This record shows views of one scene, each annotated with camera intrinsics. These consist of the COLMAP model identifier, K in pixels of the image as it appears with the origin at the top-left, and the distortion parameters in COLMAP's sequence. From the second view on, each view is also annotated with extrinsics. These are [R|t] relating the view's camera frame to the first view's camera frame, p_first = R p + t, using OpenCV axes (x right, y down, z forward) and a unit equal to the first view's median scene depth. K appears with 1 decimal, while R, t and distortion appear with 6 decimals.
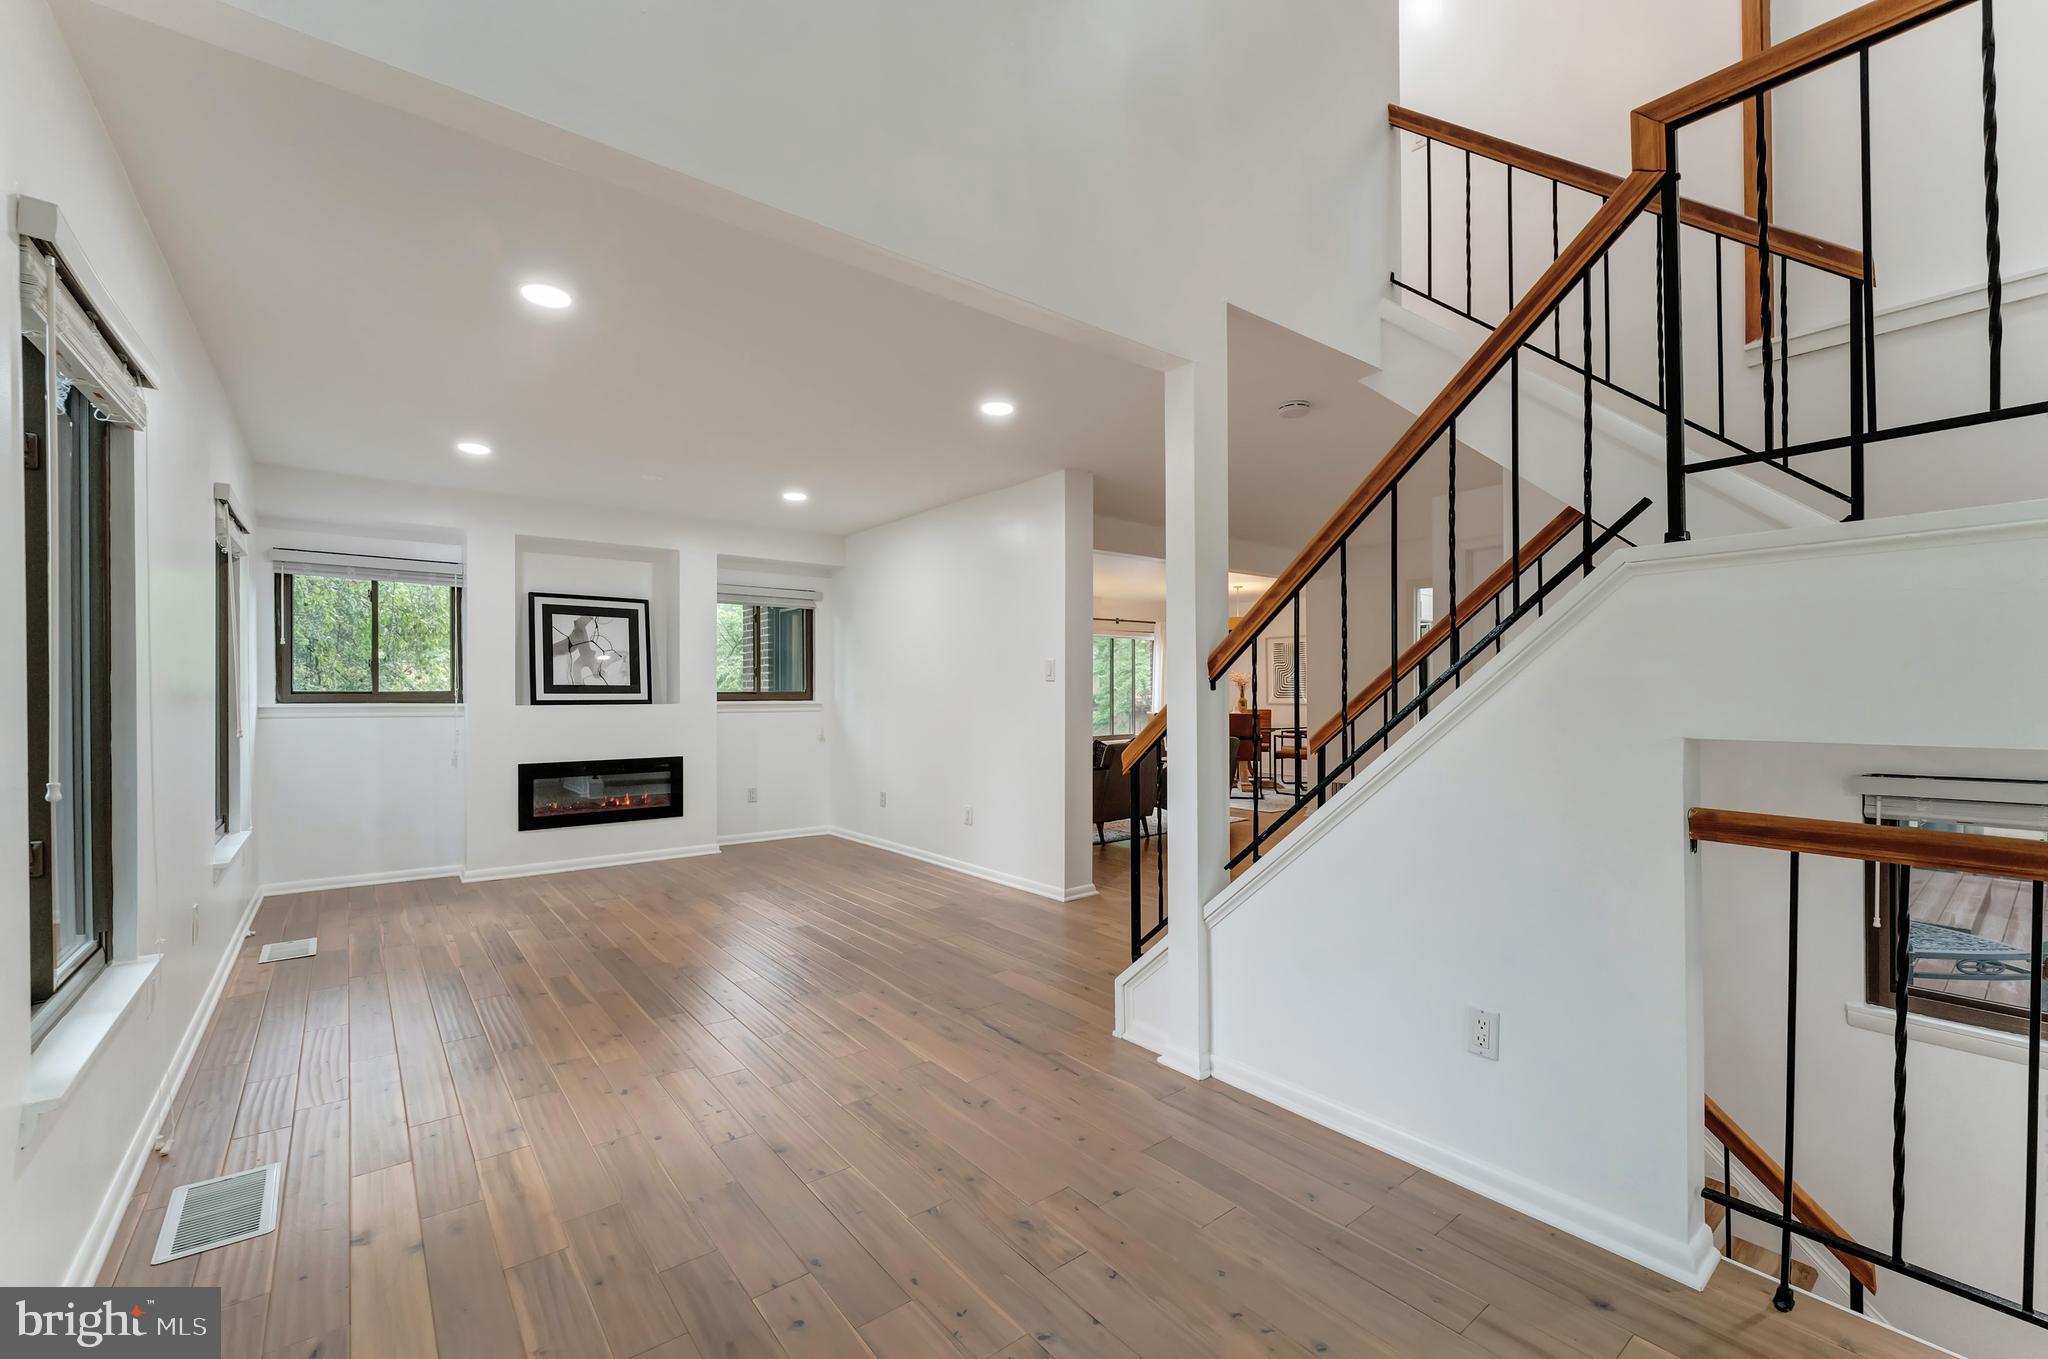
lens RADIAL K [[837.6, 0, 1015.6], [0, 837.6, 690.4], [0, 0, 1]] dist [-0.001941, 0.000482]
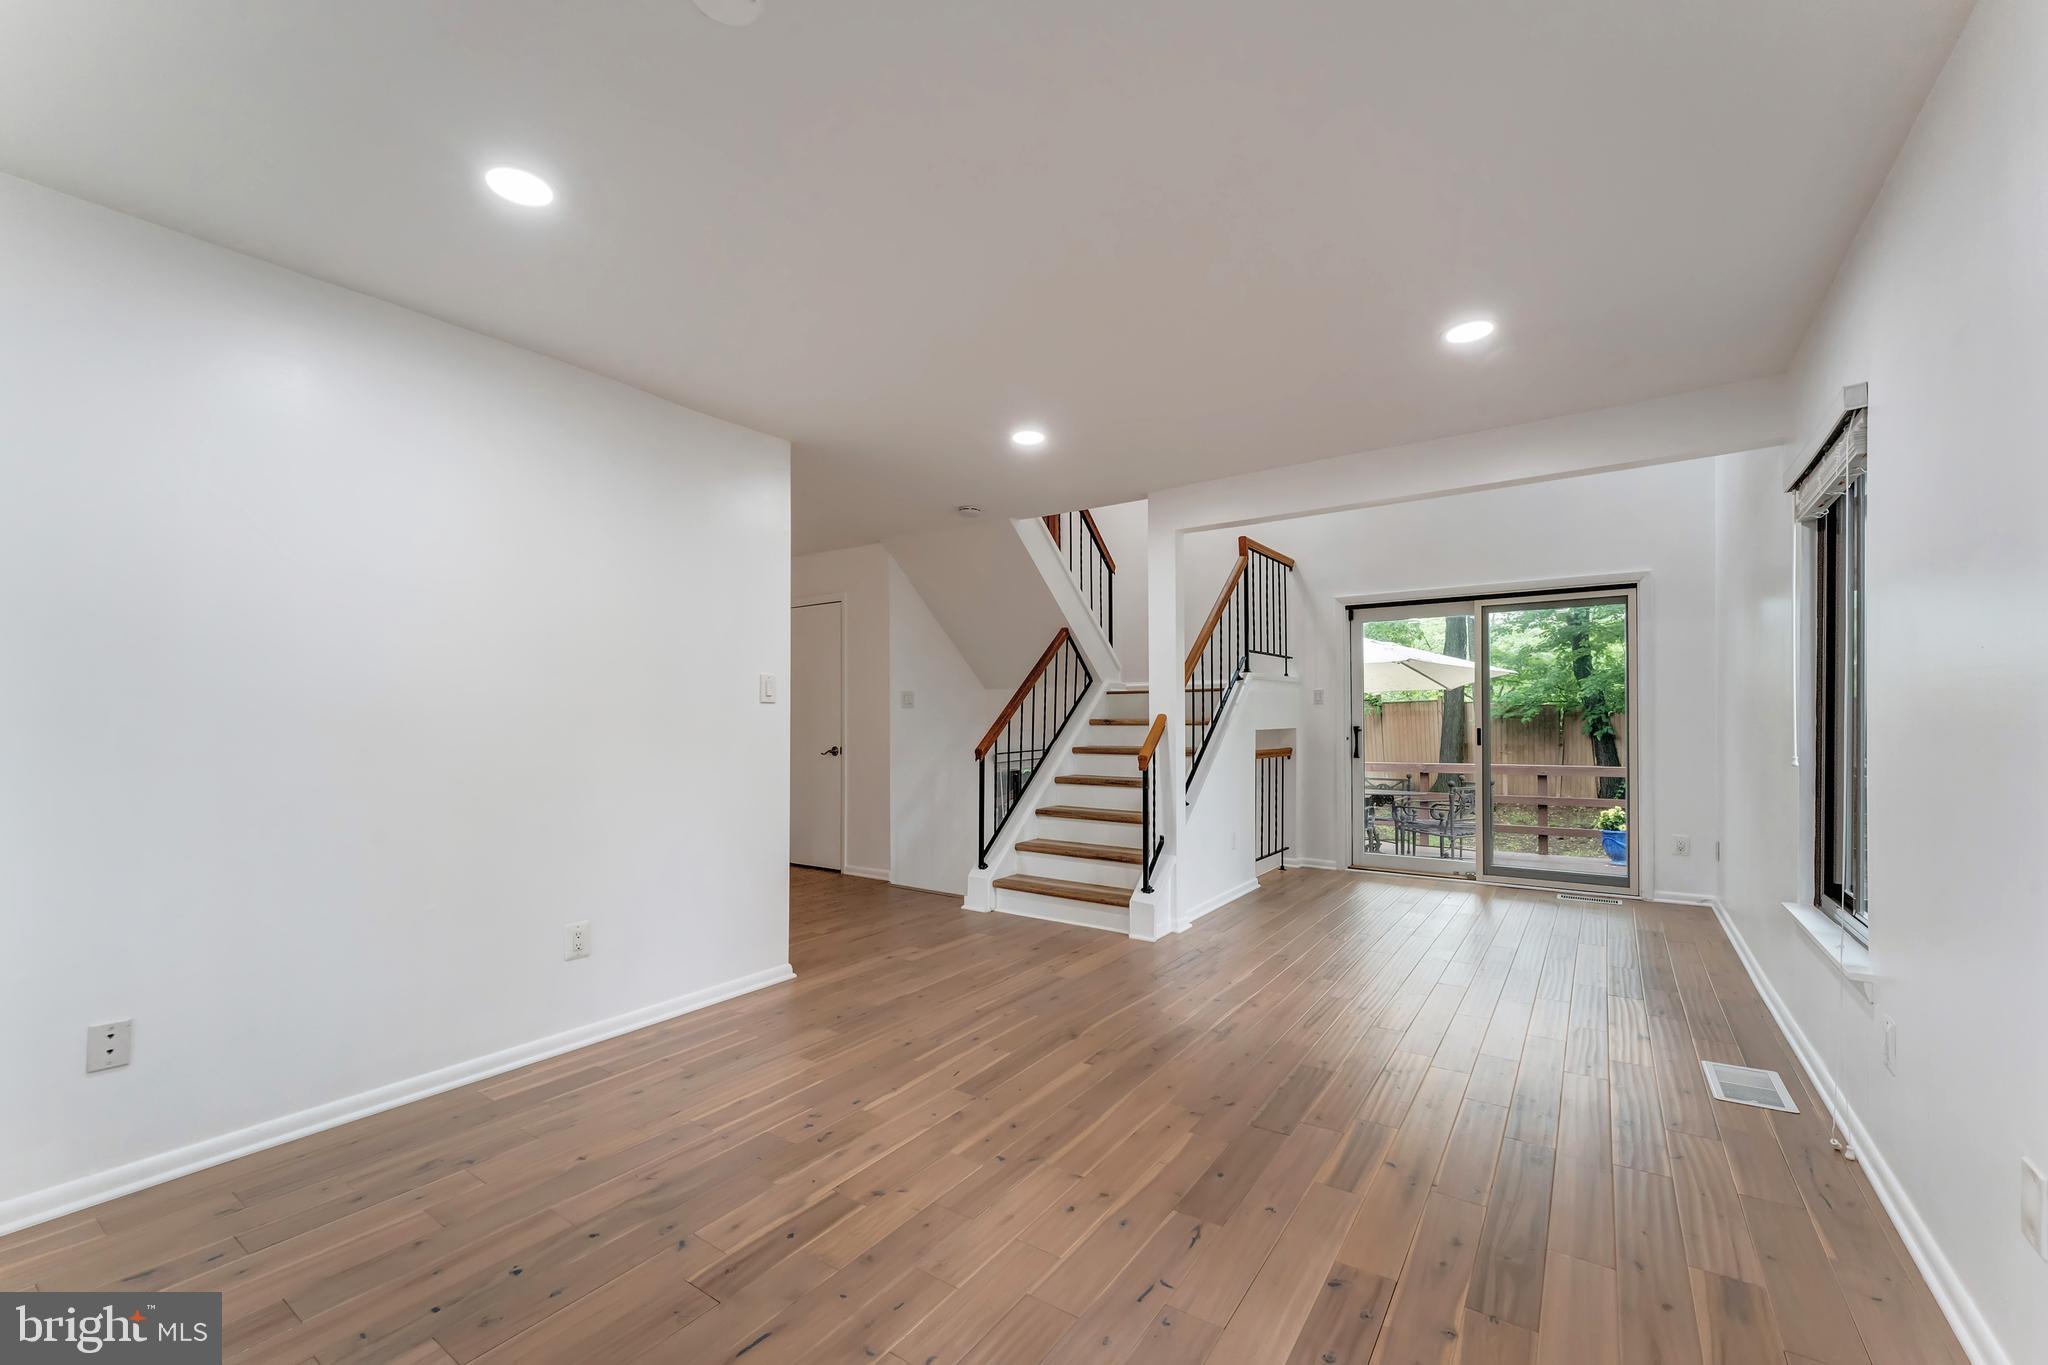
lens RADIAL K [[833.6, 0, 1018.0], [0, 833.6, 718.3], [0, 0, 1]] dist [-0.003742, -0.000074]
pose [[-0.287423, 0.004398, 0.957794, -0.635109], [0.002881, 0.999989, -0.003727, 0.005078], [-0.957799, 0.001688, -0.287433, 0.839464]]
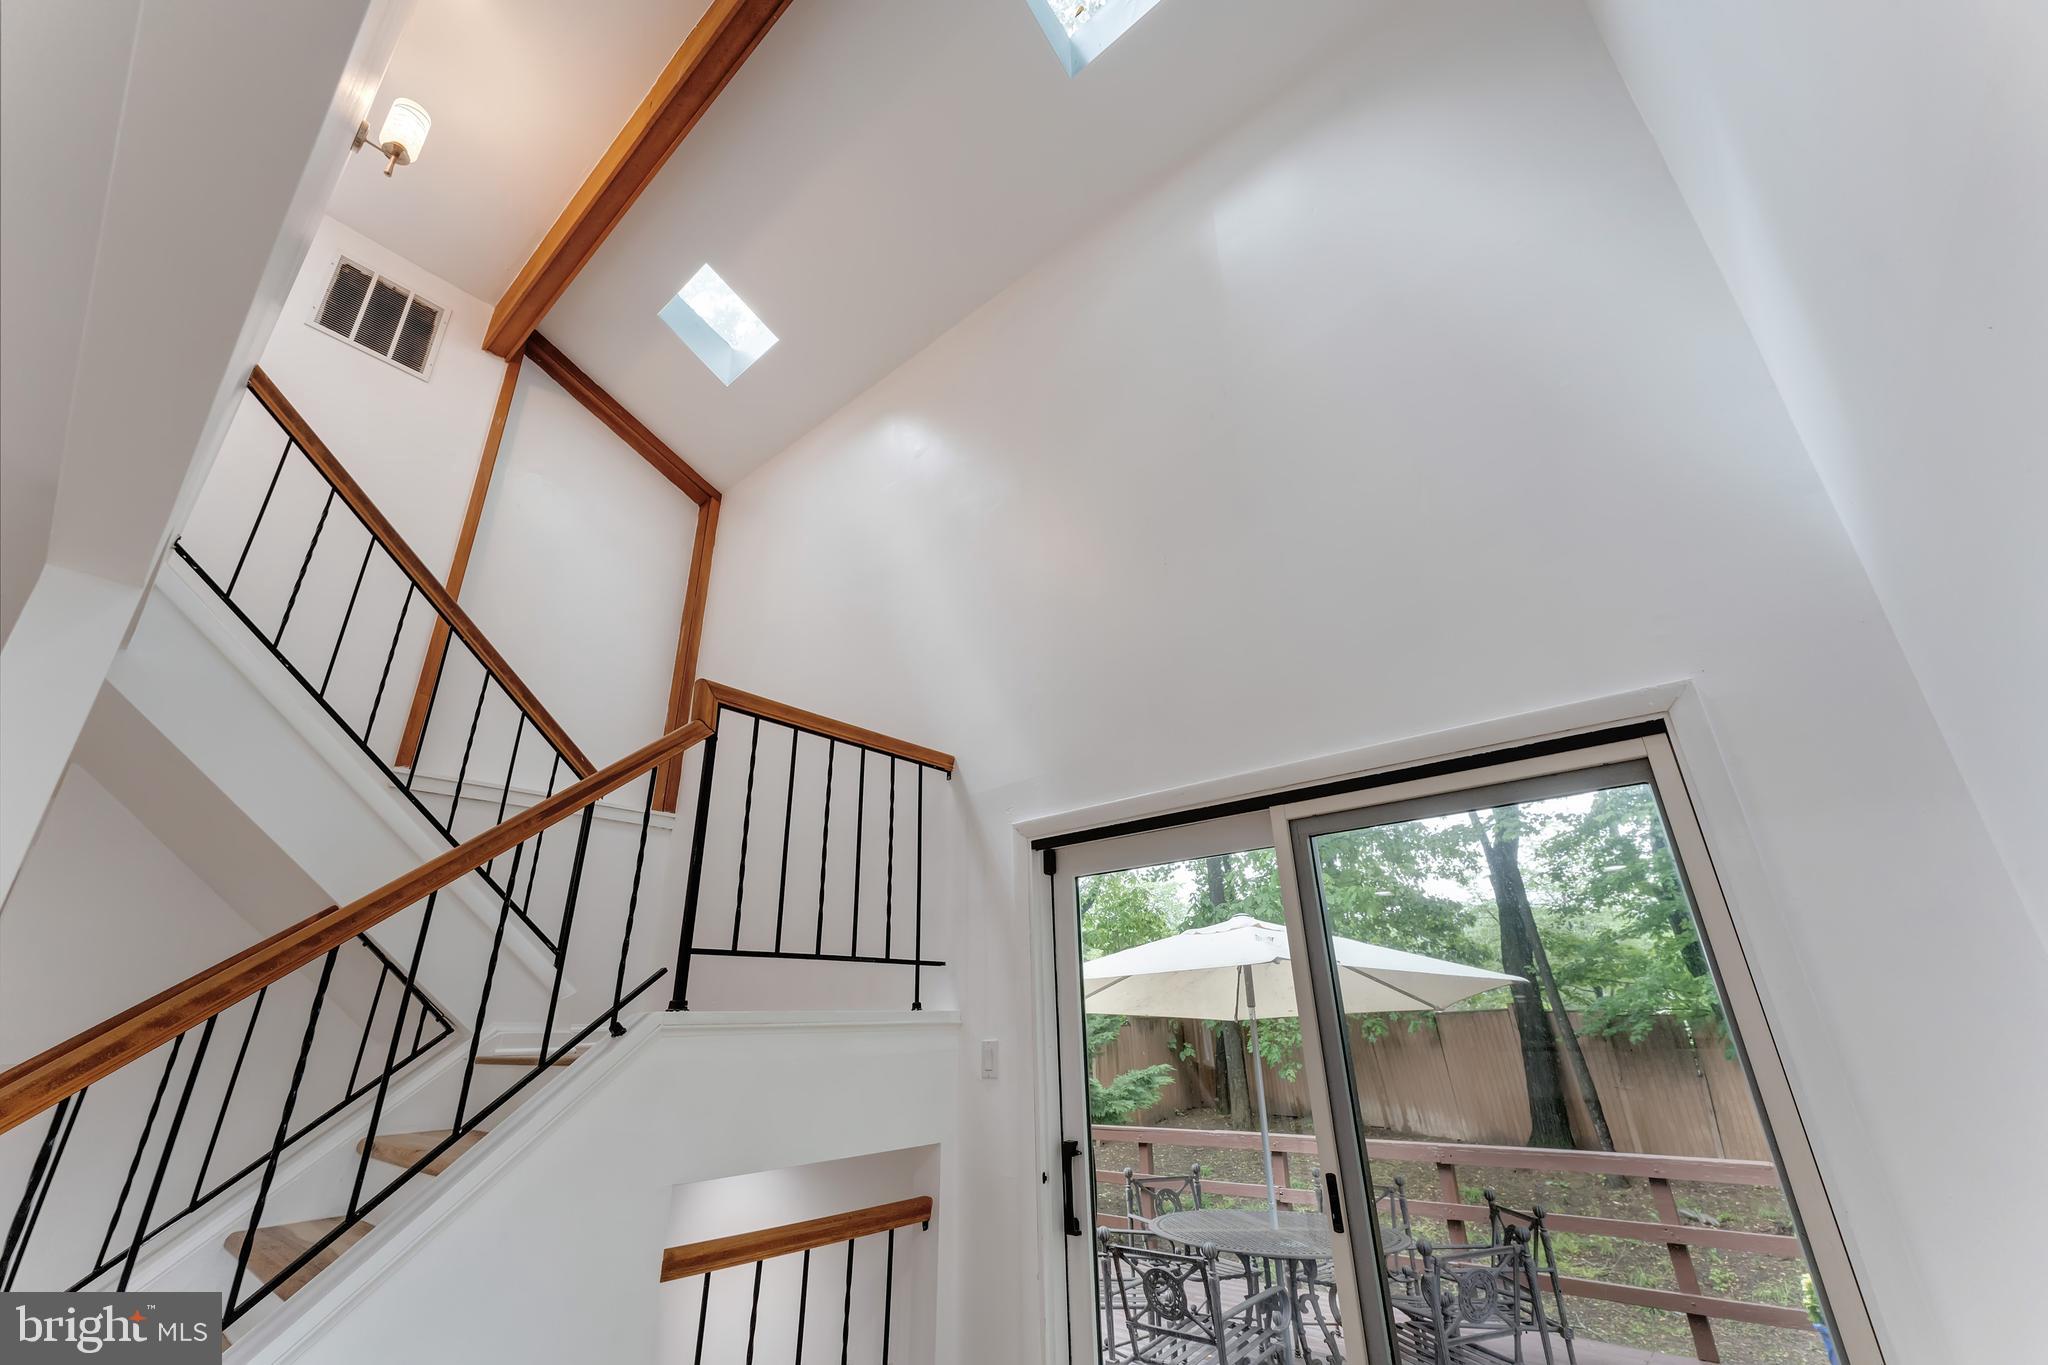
lens RADIAL K [[833.6, 0, 1012.3], [0, 833.6, 673.5], [0, 0, 1]] dist [-0.003742, -0.000074]
pose [[-0.208975, 0.389485, 0.897012, -0.604089], [0.016075, 0.918509, -0.395073, 0.001826], [-0.977789, -0.068141, -0.198207, 0.796660]]
